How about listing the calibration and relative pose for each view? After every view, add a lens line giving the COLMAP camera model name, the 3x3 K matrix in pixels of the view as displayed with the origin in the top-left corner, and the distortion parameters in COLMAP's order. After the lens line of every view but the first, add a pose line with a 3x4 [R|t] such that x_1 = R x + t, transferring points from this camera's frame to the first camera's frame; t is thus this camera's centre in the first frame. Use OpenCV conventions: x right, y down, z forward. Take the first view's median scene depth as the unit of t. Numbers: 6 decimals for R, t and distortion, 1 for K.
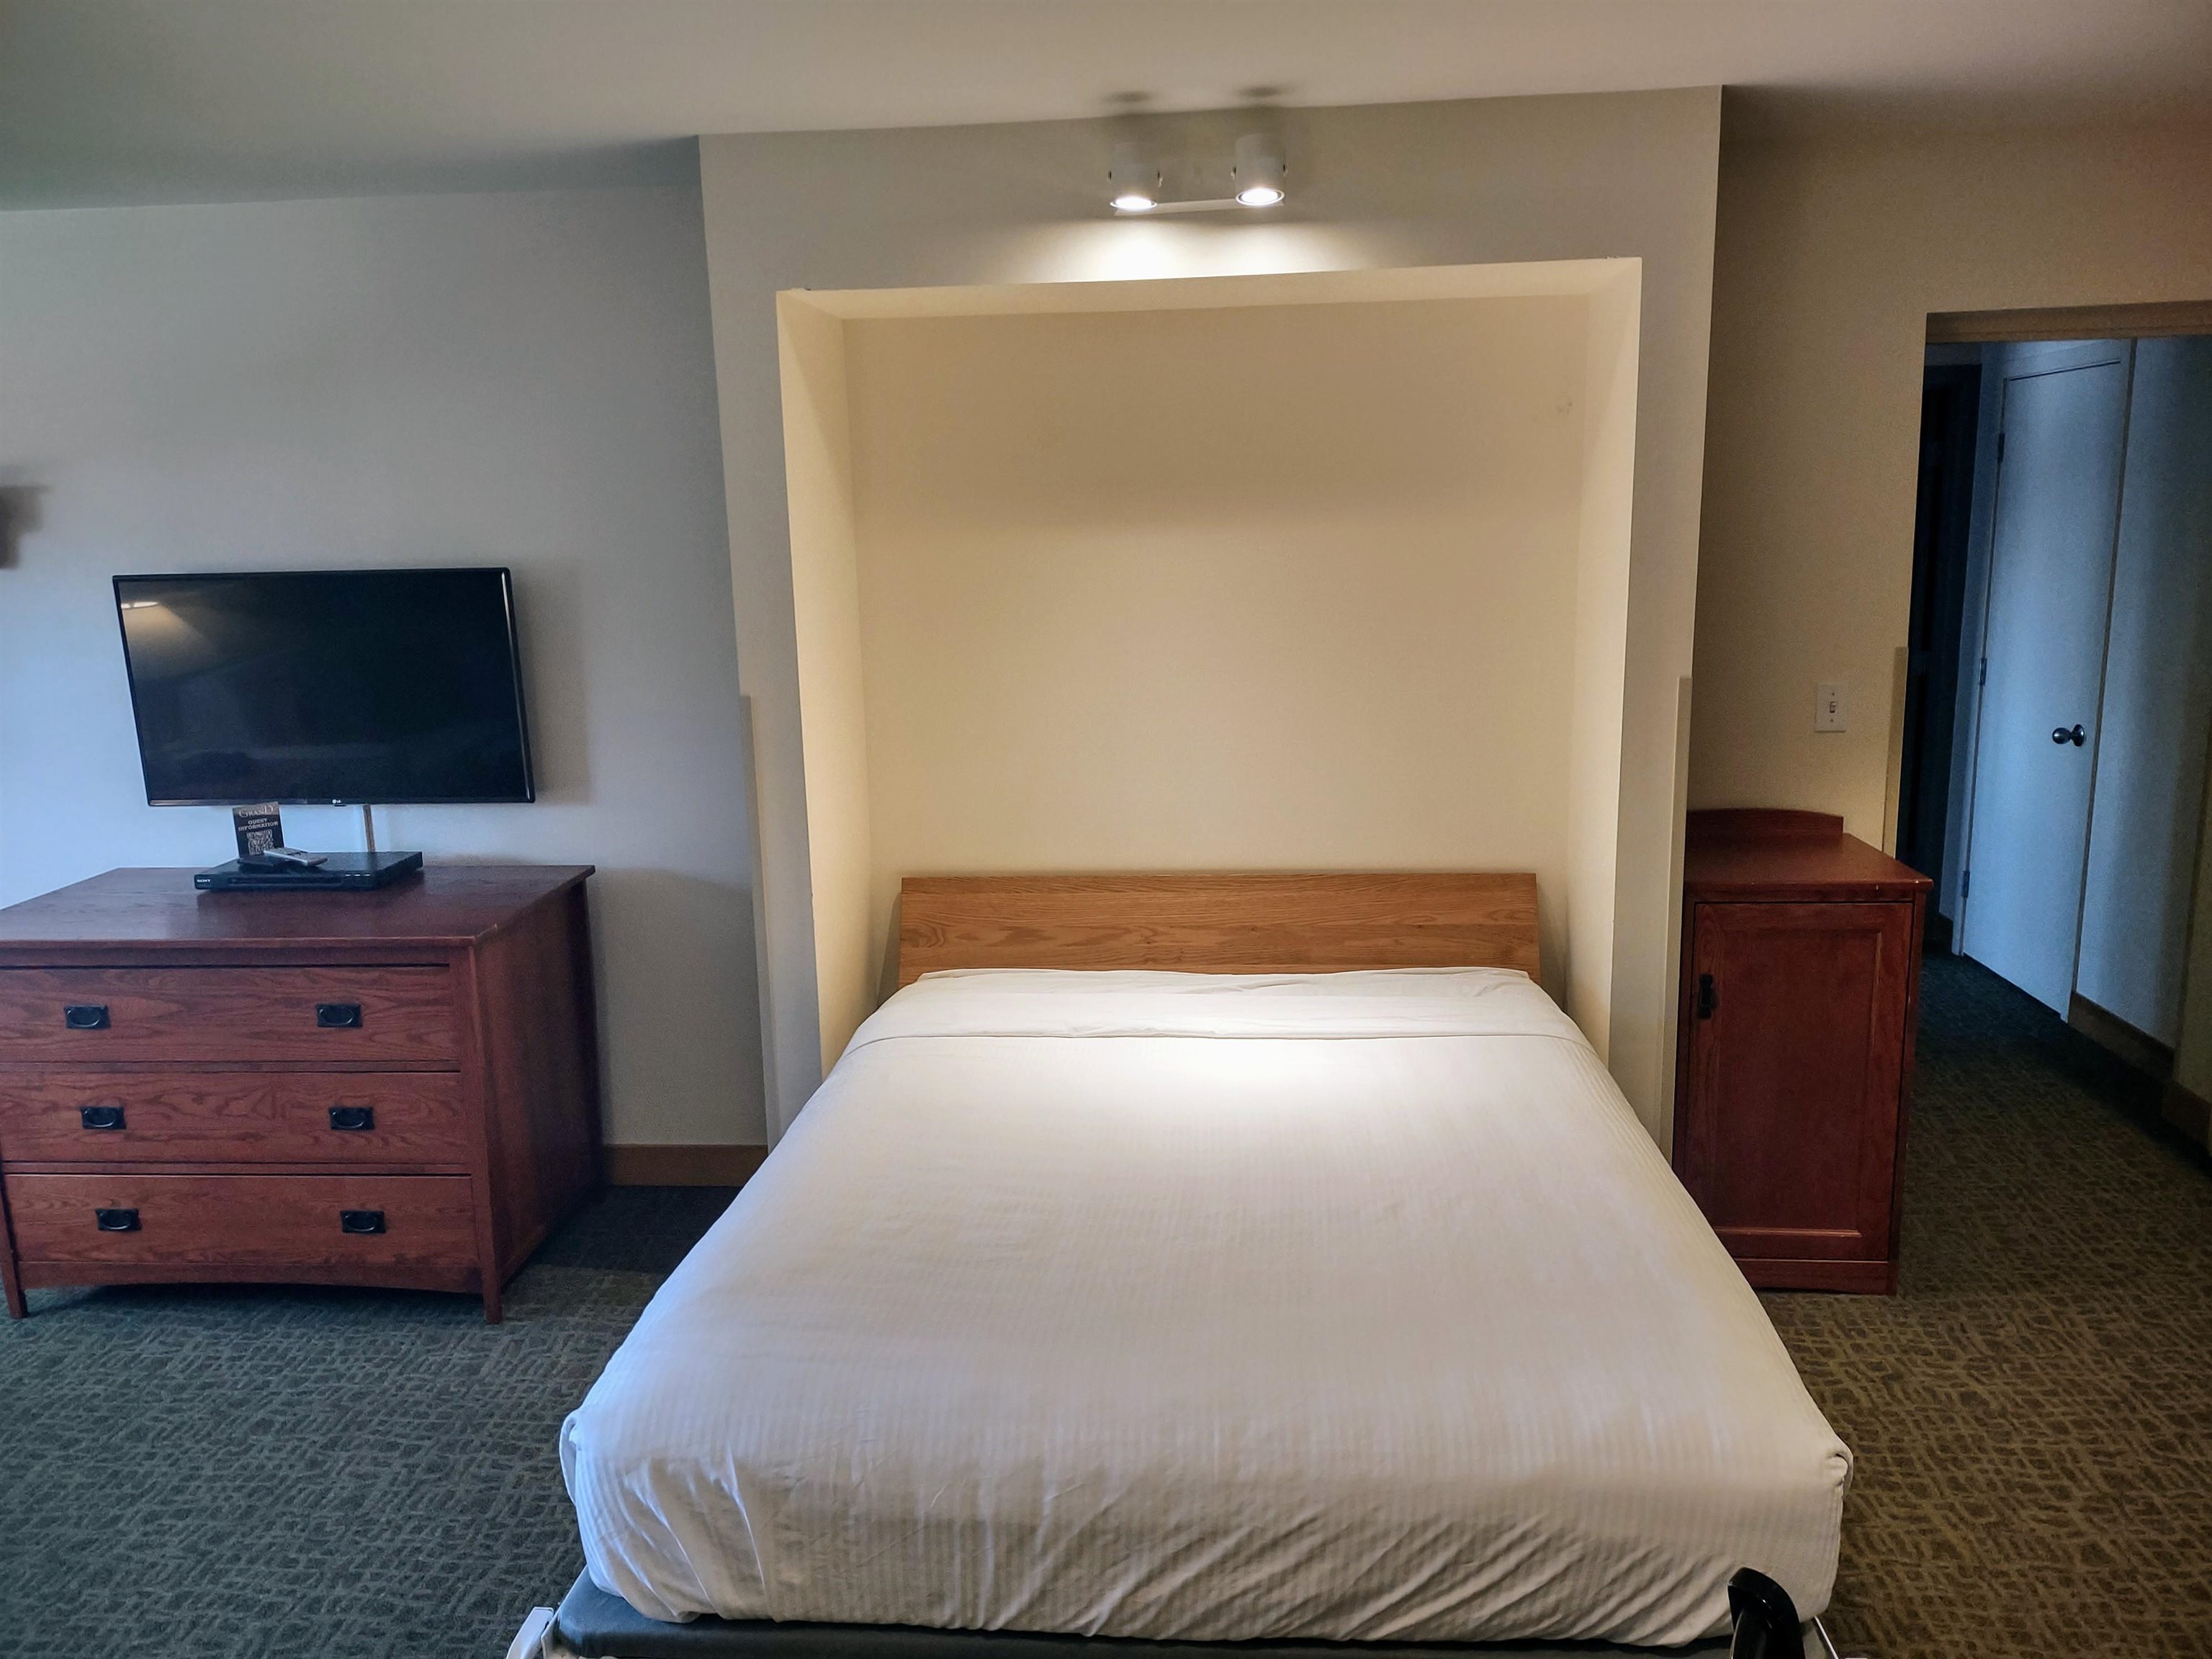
lens RADIAL K [[1628.5, 0, 1113.1], [0, 1628.5, 819.4], [0, 0, 1]] dist [0.008908, -0.013073]
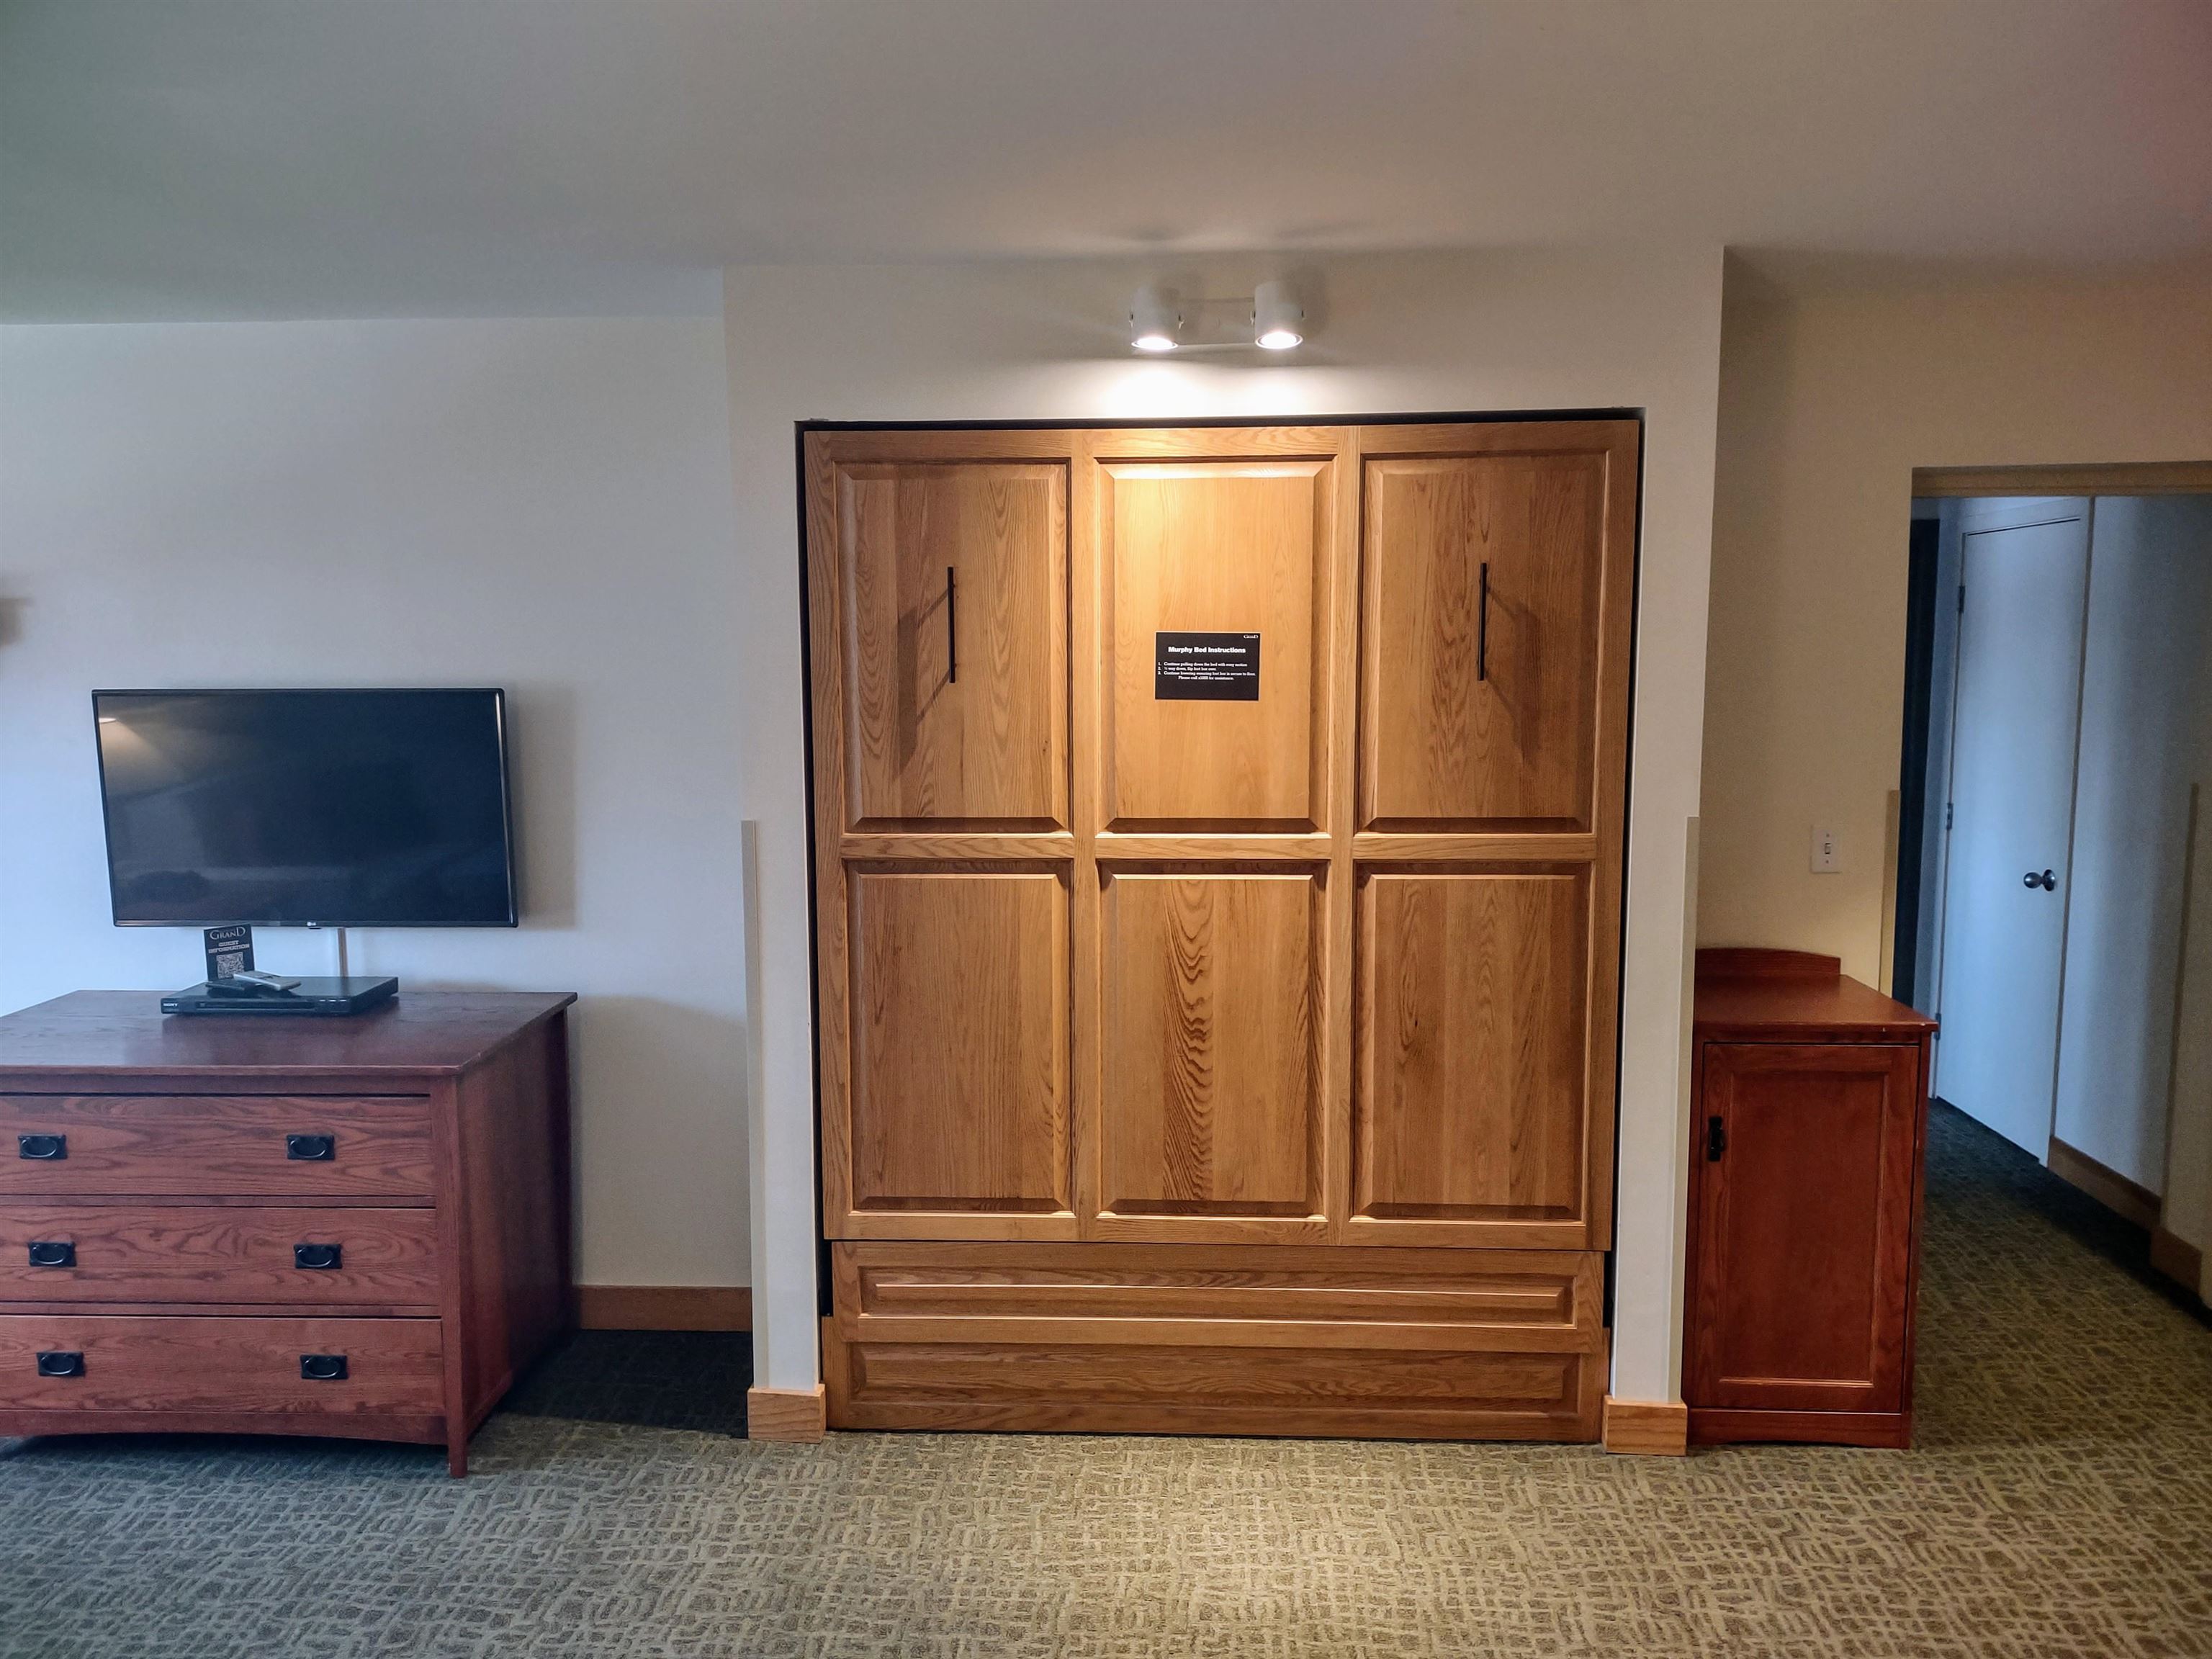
lens RADIAL K [[1628.5, 0, 1105.9], [0, 1628.5, 821.4], [0, 0, 1]] dist [0.008908, -0.013073]
pose [[0.999334, 0.014414, 0.033517, -0.040778], [-0.011686, 0.996711, -0.080195, 0.000553], [-0.034563, 0.079750, 0.996215, 0.011814]]
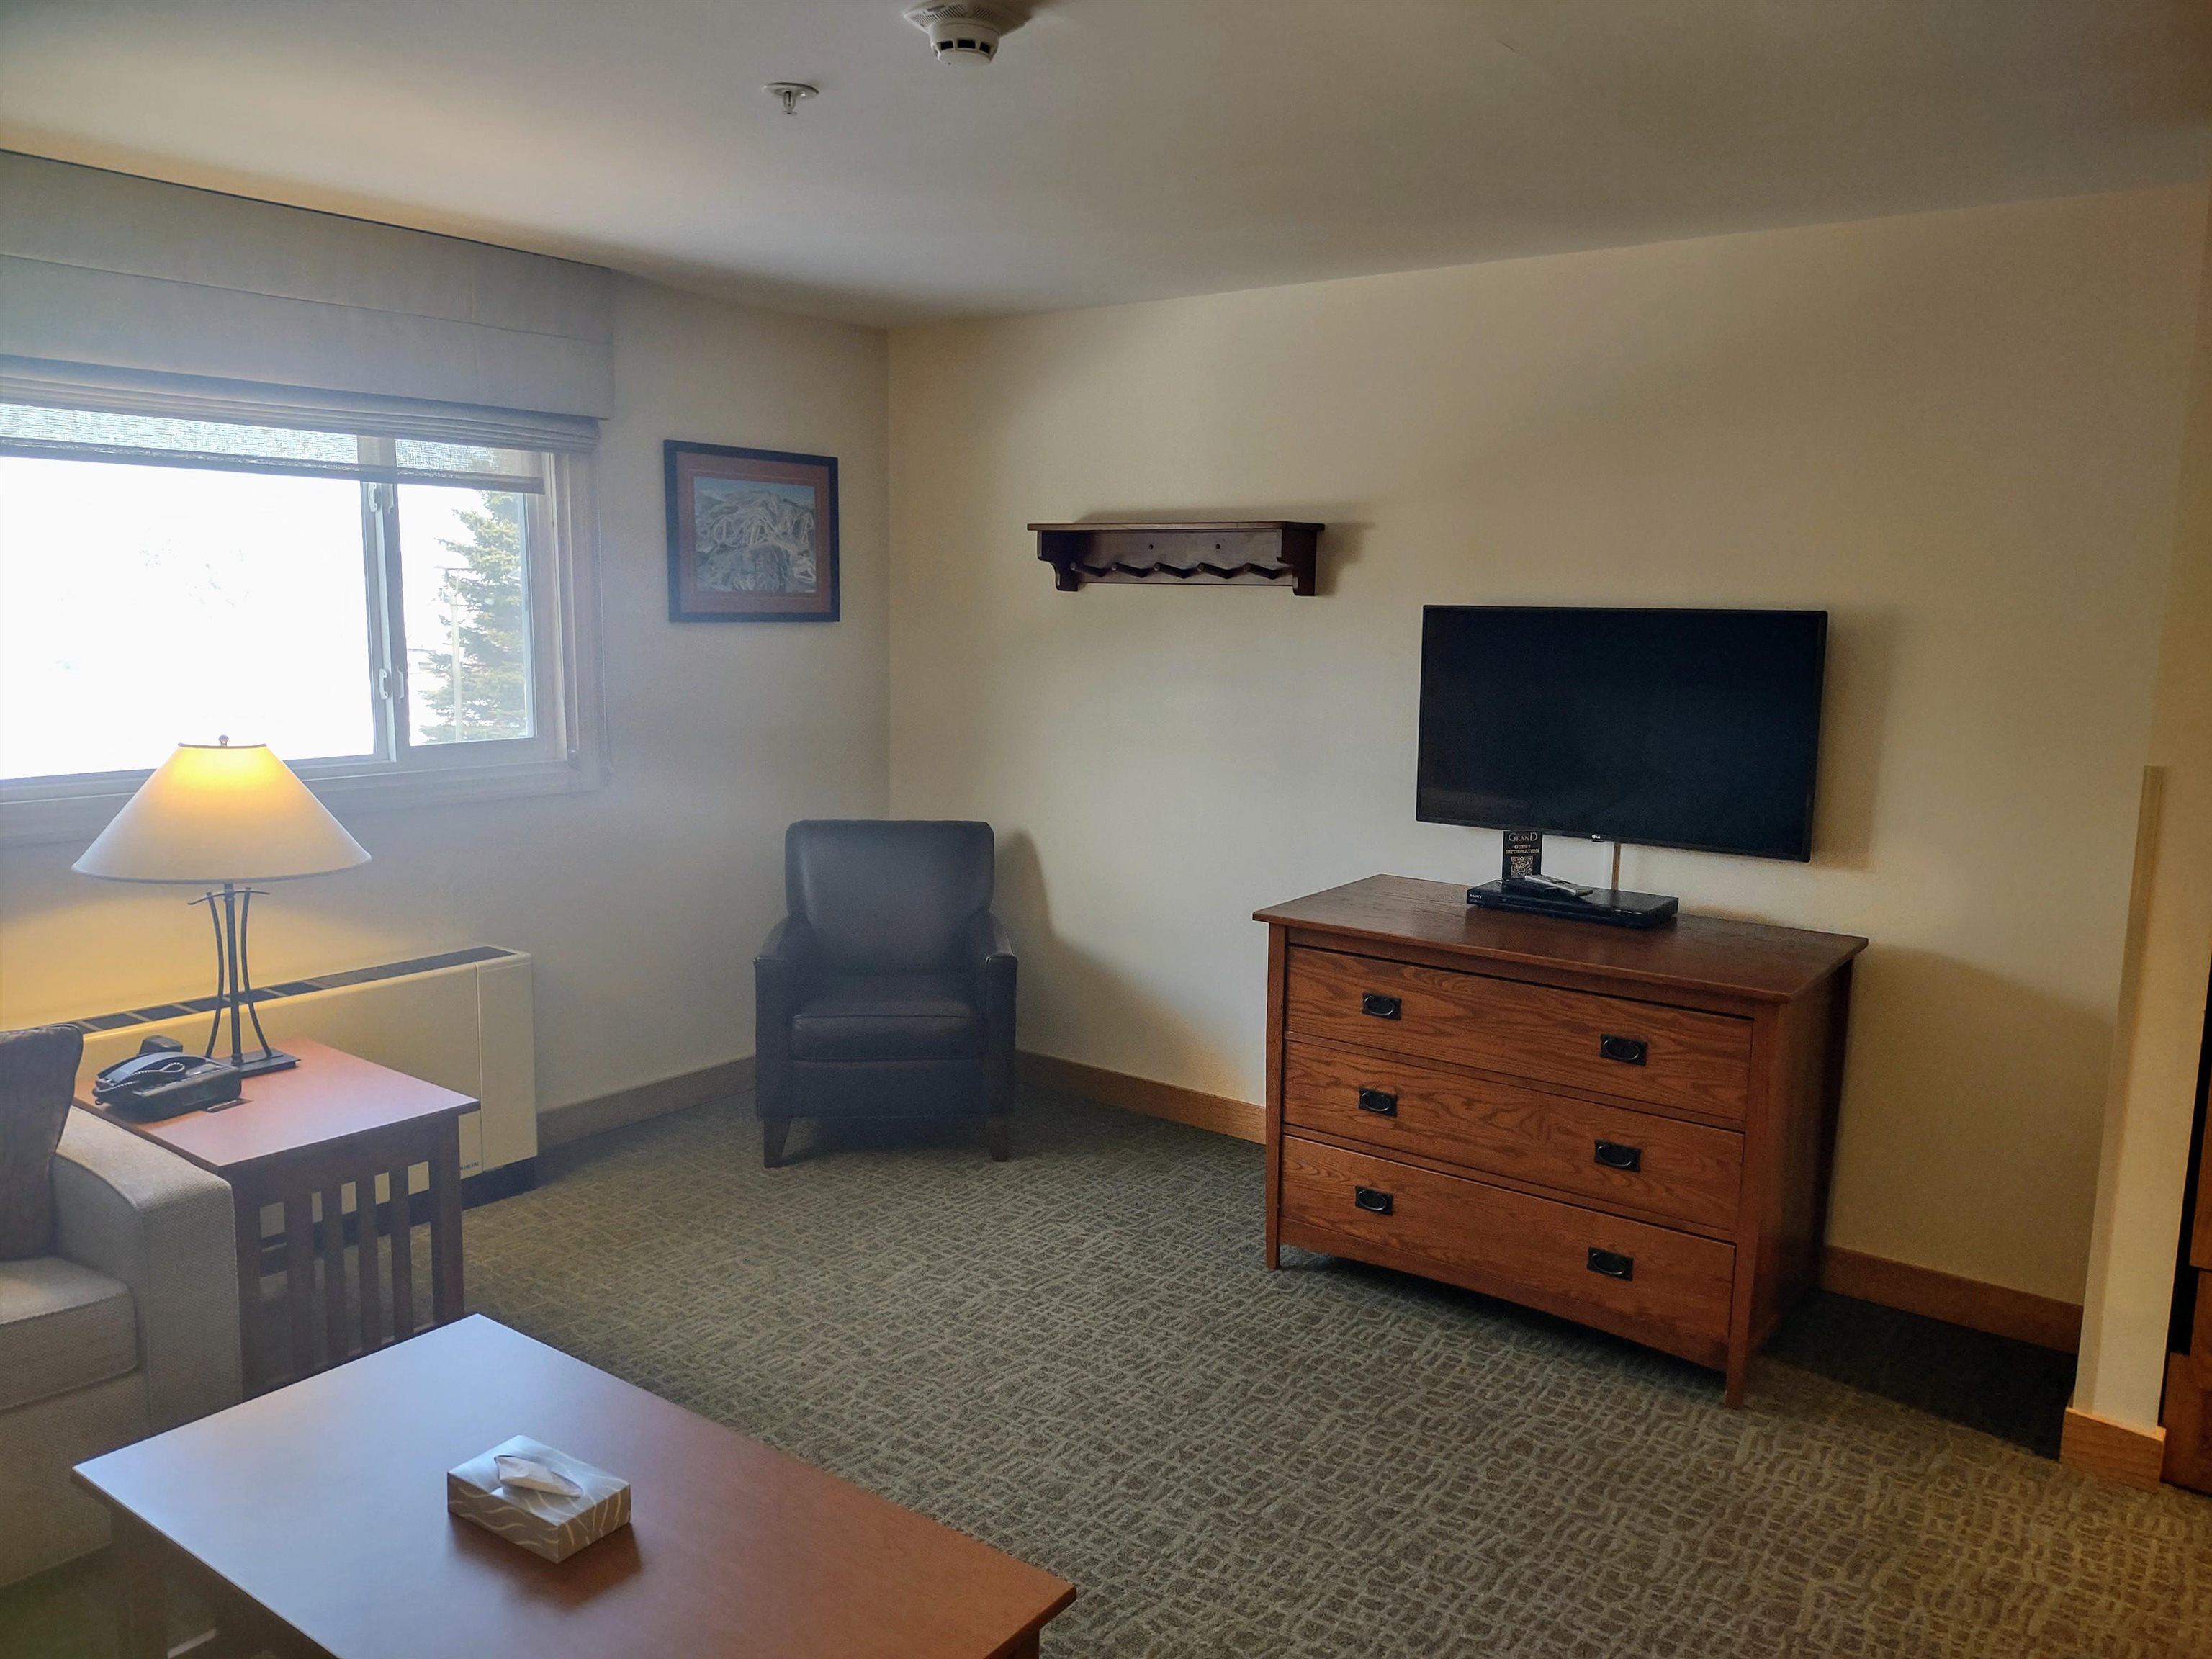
lens RADIAL K [[1628.5, 0, 1107.7], [0, 1628.5, 774.6], [0, 0, 1]] dist [0.008908, -0.013073]
pose [[0.844858, 0.102129, -0.525153, -0.229127], [-0.141979, 0.989214, -0.036035, 0.033913], [0.515808, 0.105005, 0.850245, -0.020795]]
